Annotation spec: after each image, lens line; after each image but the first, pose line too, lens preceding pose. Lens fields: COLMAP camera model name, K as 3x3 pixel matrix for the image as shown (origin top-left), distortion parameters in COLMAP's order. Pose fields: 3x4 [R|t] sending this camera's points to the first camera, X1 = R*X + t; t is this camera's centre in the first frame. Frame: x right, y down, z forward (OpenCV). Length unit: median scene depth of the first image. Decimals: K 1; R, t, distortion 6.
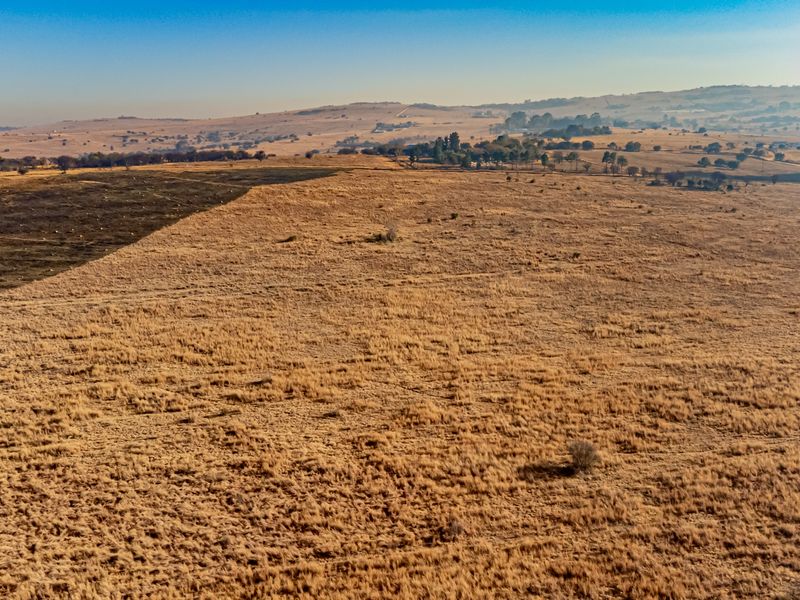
lens RADIAL K [[789.5, 0, 397.1], [0, 789.5, 296.7], [0, 0, 1]] dist [0.048808, 0.000000]
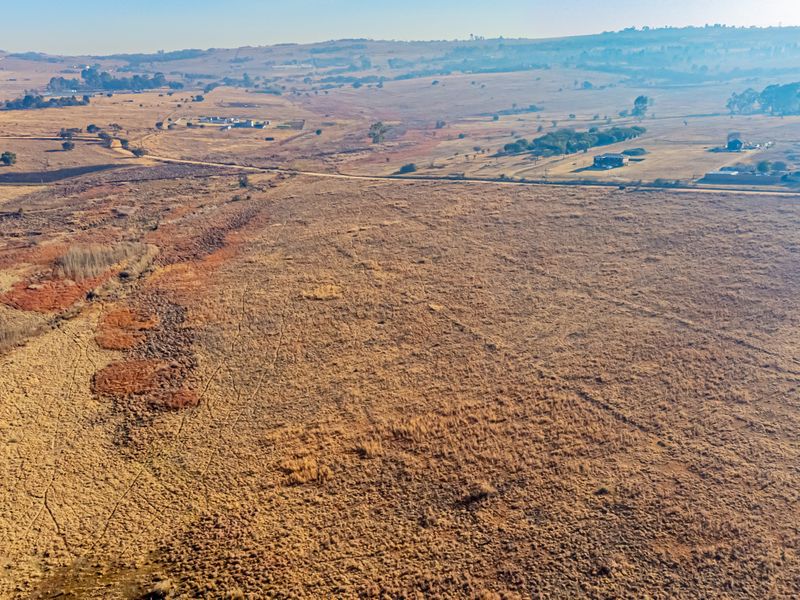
lens RADIAL K [[789.5, 0, 398.1], [0, 789.5, 297.2], [0, 0, 1]] dist [0.048808, 0.000000]
pose [[0.945098, -0.094924, 0.312698, 1.364428], [0.073482, 0.994108, 0.079685, -0.113139], [-0.318419, -0.052333, 0.946504, -0.128079]]
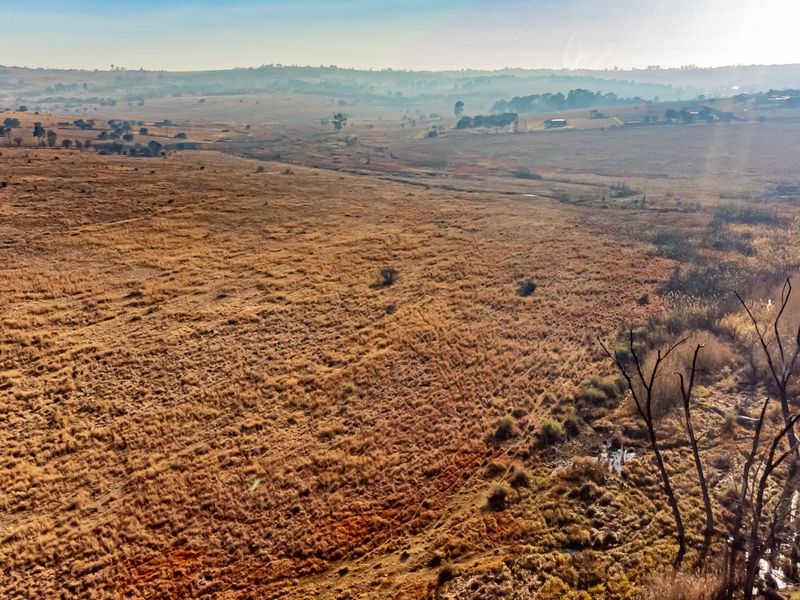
lens RADIAL K [[789.5, 0, 400.4], [0, 789.5, 299.5], [0, 0, 1]] dist [0.048808, 0.000000]
pose [[0.635607, -0.181285, 0.750426, -0.603076], [0.162503, 0.981677, 0.099511, 0.040584], [-0.754716, 0.058696, 0.653421, -0.118417]]
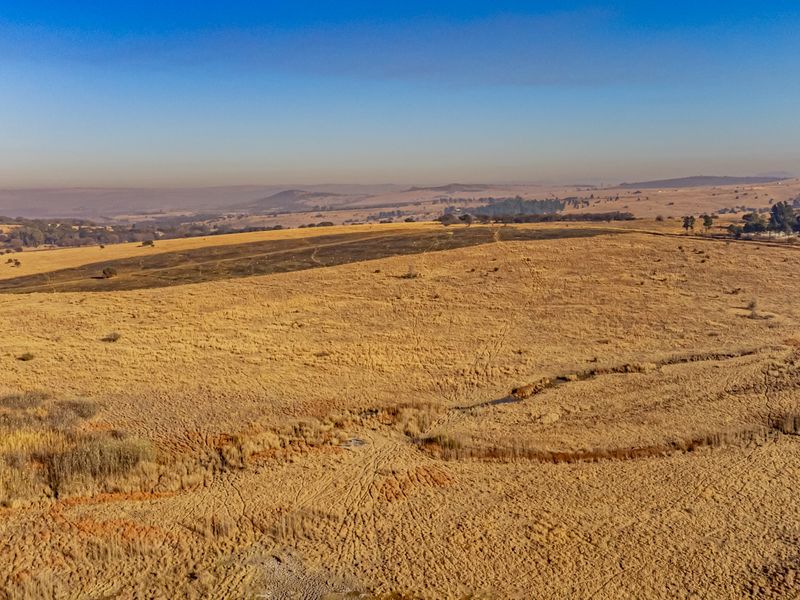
lens RADIAL K [[789.5, 0, 398.3], [0, 789.5, 301.7], [0, 0, 1]] dist [0.048808, 0.000000]
pose [[0.560652, 0.123004, -0.818865, 1.613998], [-0.163485, 0.985883, 0.036159, -0.098897], [0.811752, 0.113599, 0.572847, 0.099677]]
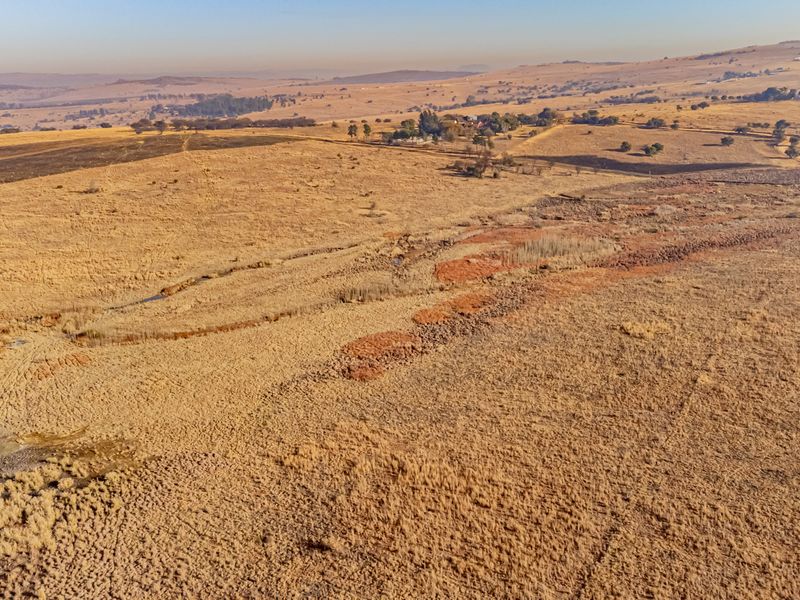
lens RADIAL K [[789.5, 0, 398.5], [0, 789.5, 301.1], [0, 0, 1]] dist [0.048808, 0.000000]
pose [[0.804085, 0.163215, -0.571671, 1.922771], [-0.115570, 0.986146, 0.118994, -0.153083], [0.583173, -0.029613, 0.811808, -0.005044]]
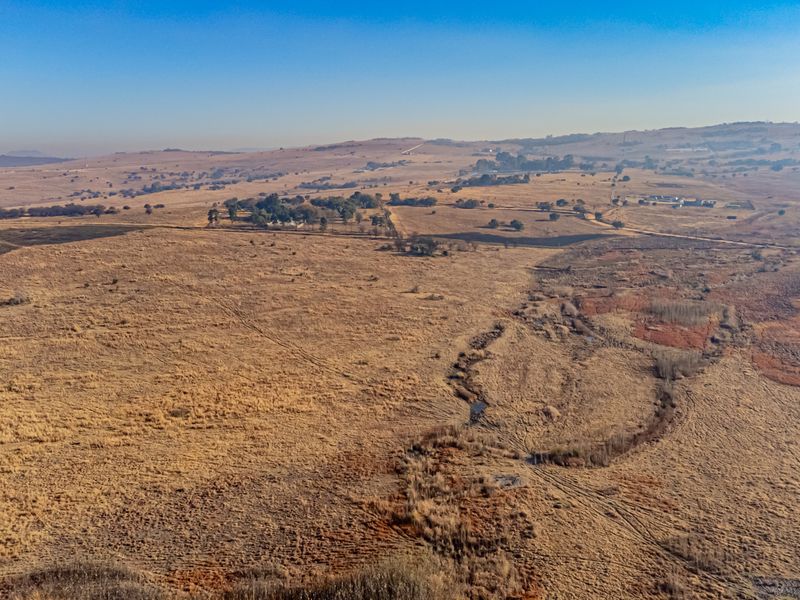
lens RADIAL K [[789.5, 0, 398.3], [0, 789.5, 296.9], [0, 0, 1]] dist [0.048808, 0.000000]
pose [[0.995470, 0.022127, -0.092470, 0.896110], [-0.025015, 0.999231, -0.030199, -0.074941], [0.091730, 0.032376, 0.995257, -0.261625]]
